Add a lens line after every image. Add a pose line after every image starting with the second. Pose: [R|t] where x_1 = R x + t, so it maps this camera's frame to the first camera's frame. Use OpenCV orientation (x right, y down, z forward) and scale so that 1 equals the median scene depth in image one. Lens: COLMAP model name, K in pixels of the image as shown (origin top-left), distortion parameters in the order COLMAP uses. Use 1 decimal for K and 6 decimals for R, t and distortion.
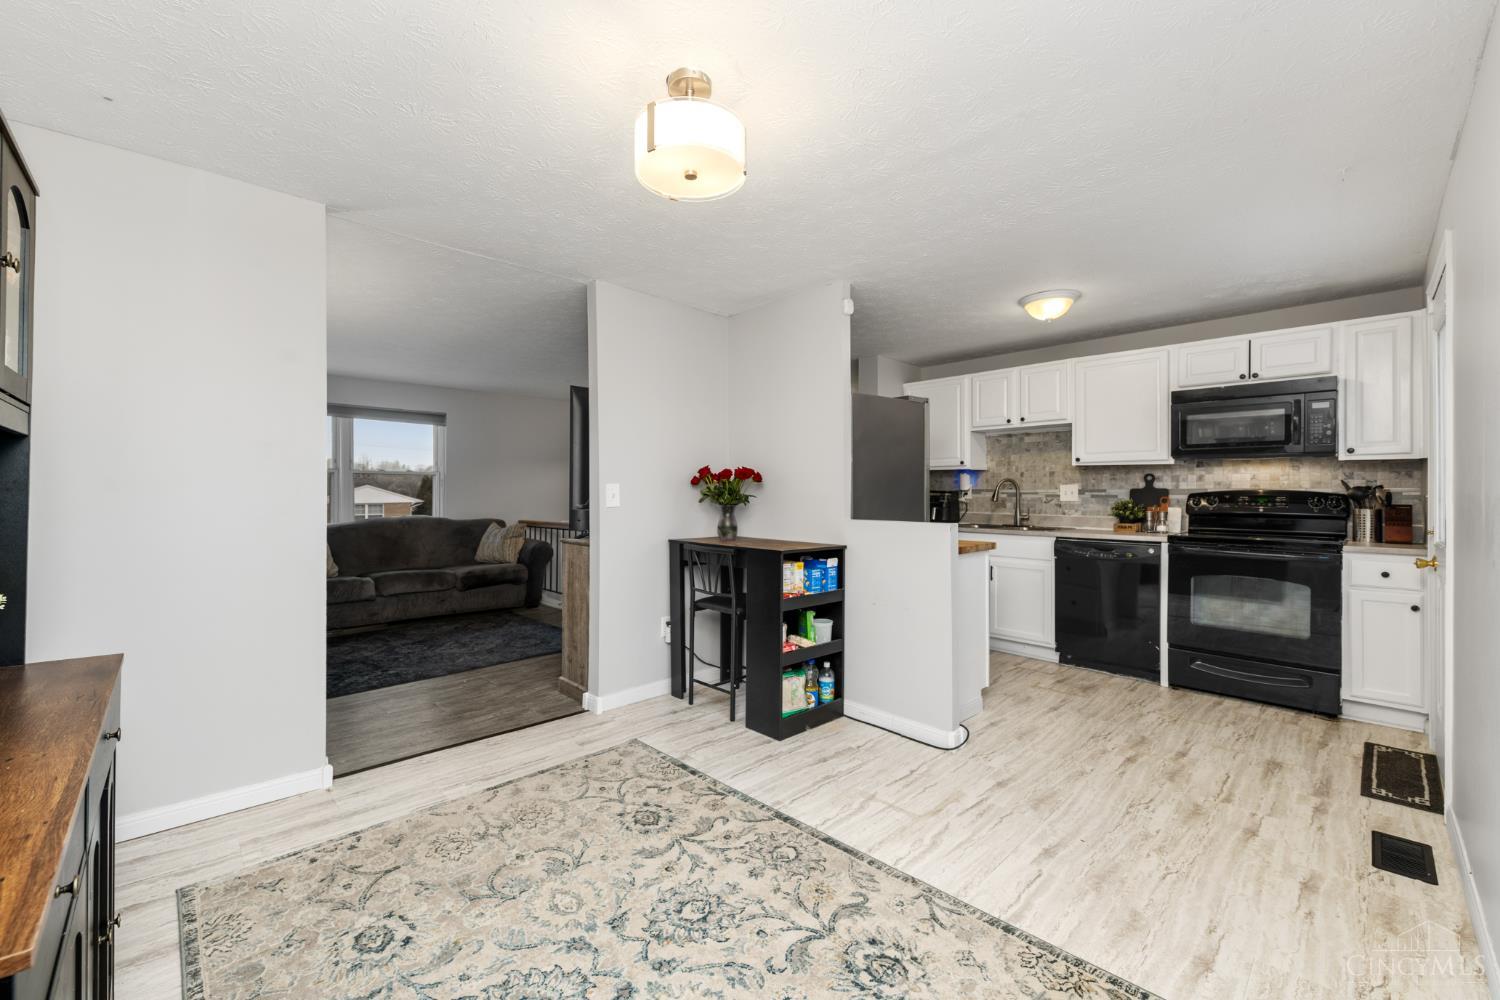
lens RADIAL K [[599.3, 0, 752.1], [0, 599.3, 493.9], [0, 0, 1]] dist [-0.008499, -0.001120]
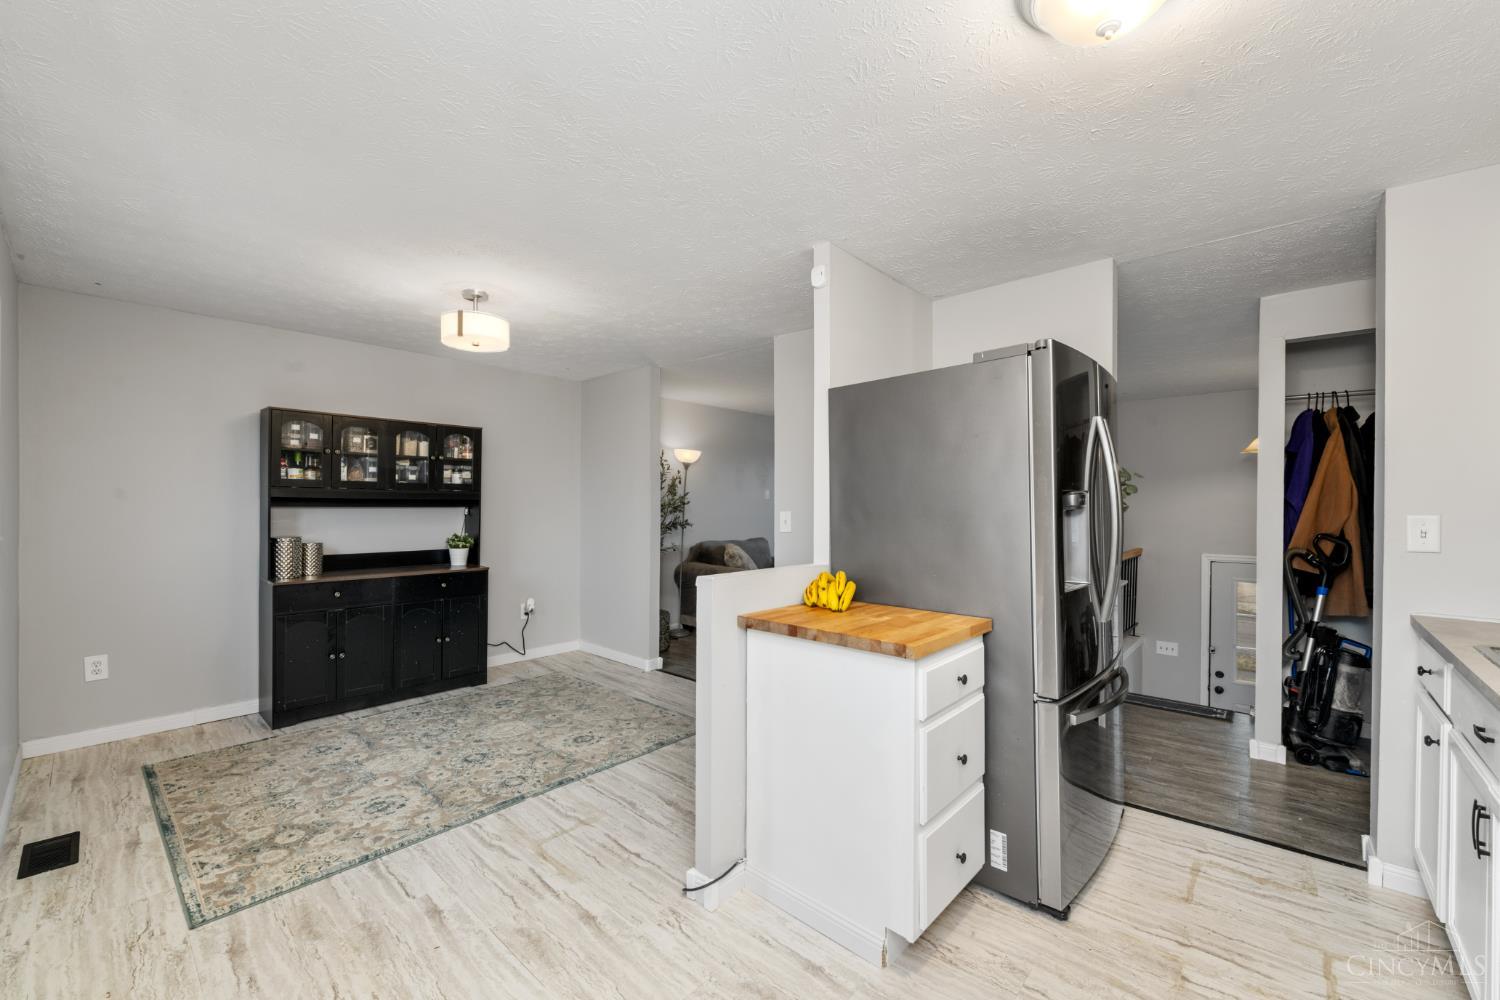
lens RADIAL K [[599.3, 0, 752.2], [0, 599.3, 507.2], [0, 0, 1]] dist [-0.008499, -0.001120]
pose [[0.073462, 0.001960, -0.997296, 0.851878], [-0.003490, 0.999992, 0.001708, -0.028785], [0.997292, 0.003355, 0.073469, 0.824363]]
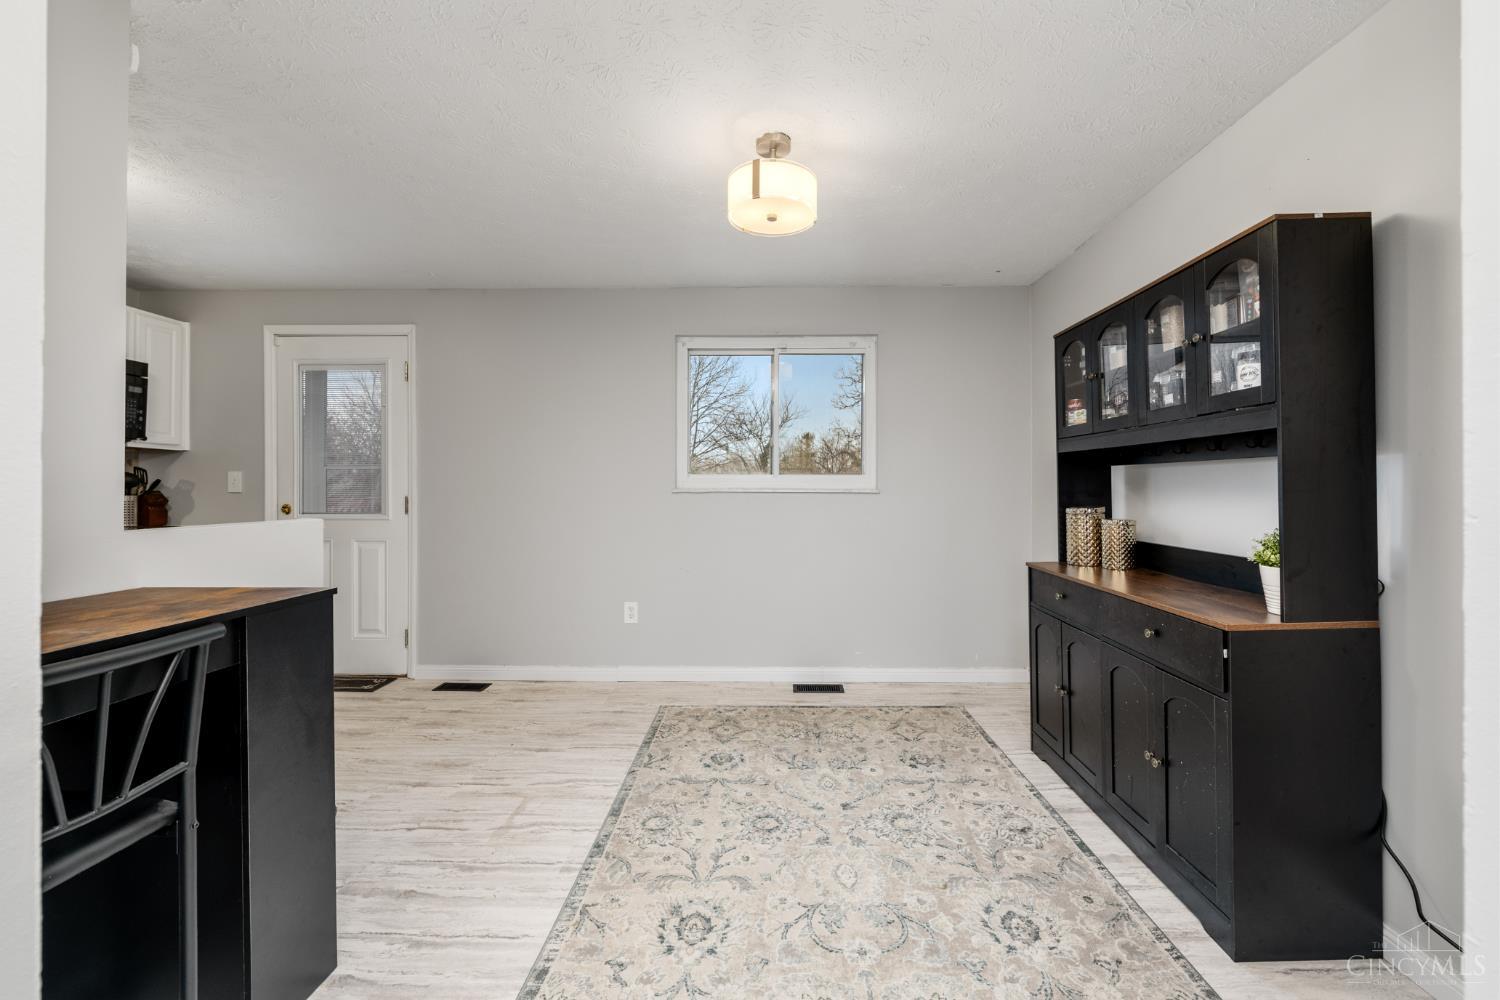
lens RADIAL K [[599.3, 0, 754.4], [0, 599.3, 486.0], [0, 0, 1]] dist [-0.008499, -0.001120]
pose [[-0.687664, 0.000926, 0.726029, -0.477800], [-0.004643, 0.999973, -0.005673, 0.001710], [-0.726015, -0.007272, -0.687641, 0.914189]]
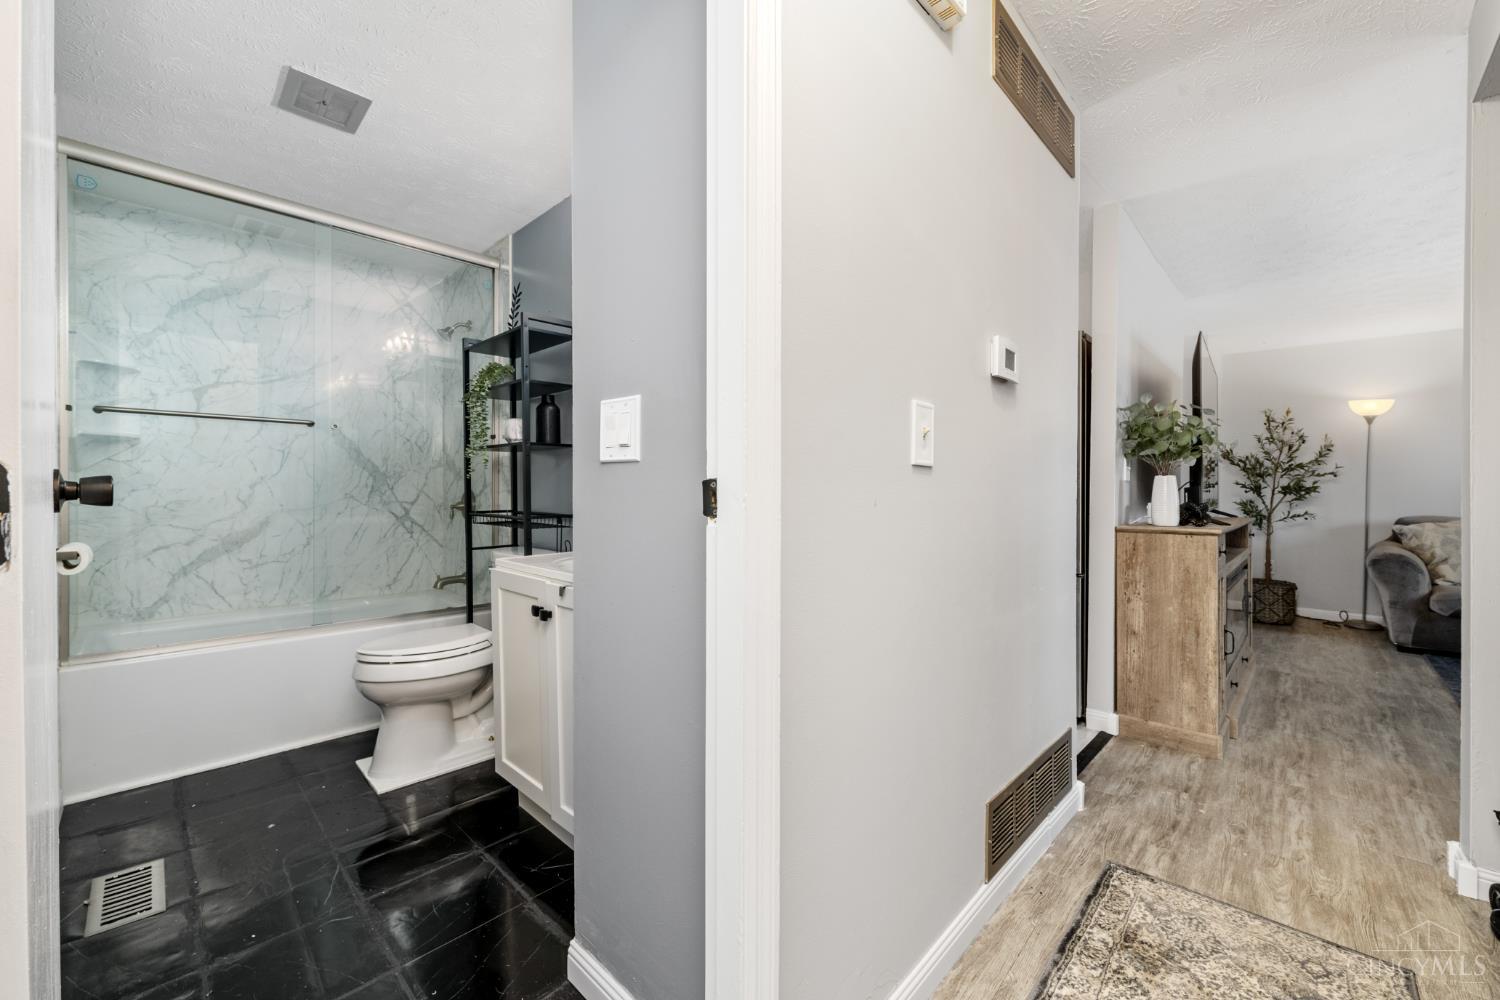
lens RADIAL K [[599.3, 0, 745.4], [0, 599.3, 488.1], [0, 0, 1]] dist [-0.008499, -0.001120]
pose [[-0.999300, -0.008602, -0.036410, 0.626607], [-0.008351, 0.999940, -0.007040, 0.035712], [0.036468, -0.006731, -0.999312, 2.071603]]
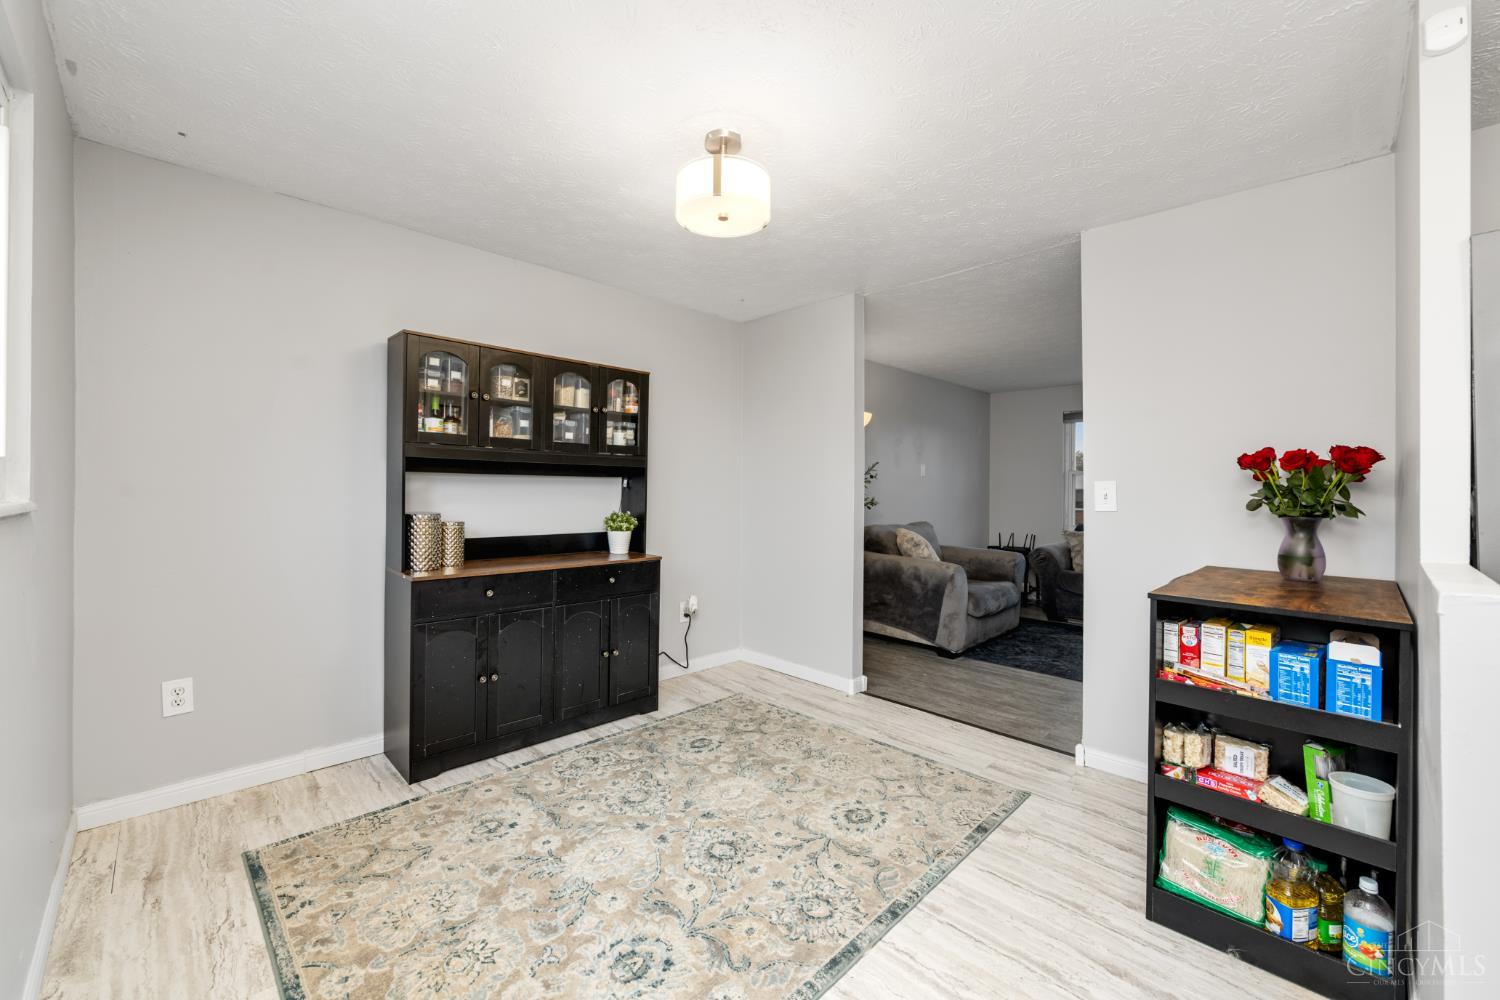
lens RADIAL K [[599.3, 0, 743.4], [0, 599.3, 499.5], [0, 0, 1]] dist [-0.008499, -0.001120]
pose [[0.001948, 0.009533, -0.999953, 0.519305], [-0.004986, 0.999942, 0.009523, 0.000156], [0.999986, 0.004967, 0.001995, 0.503448]]
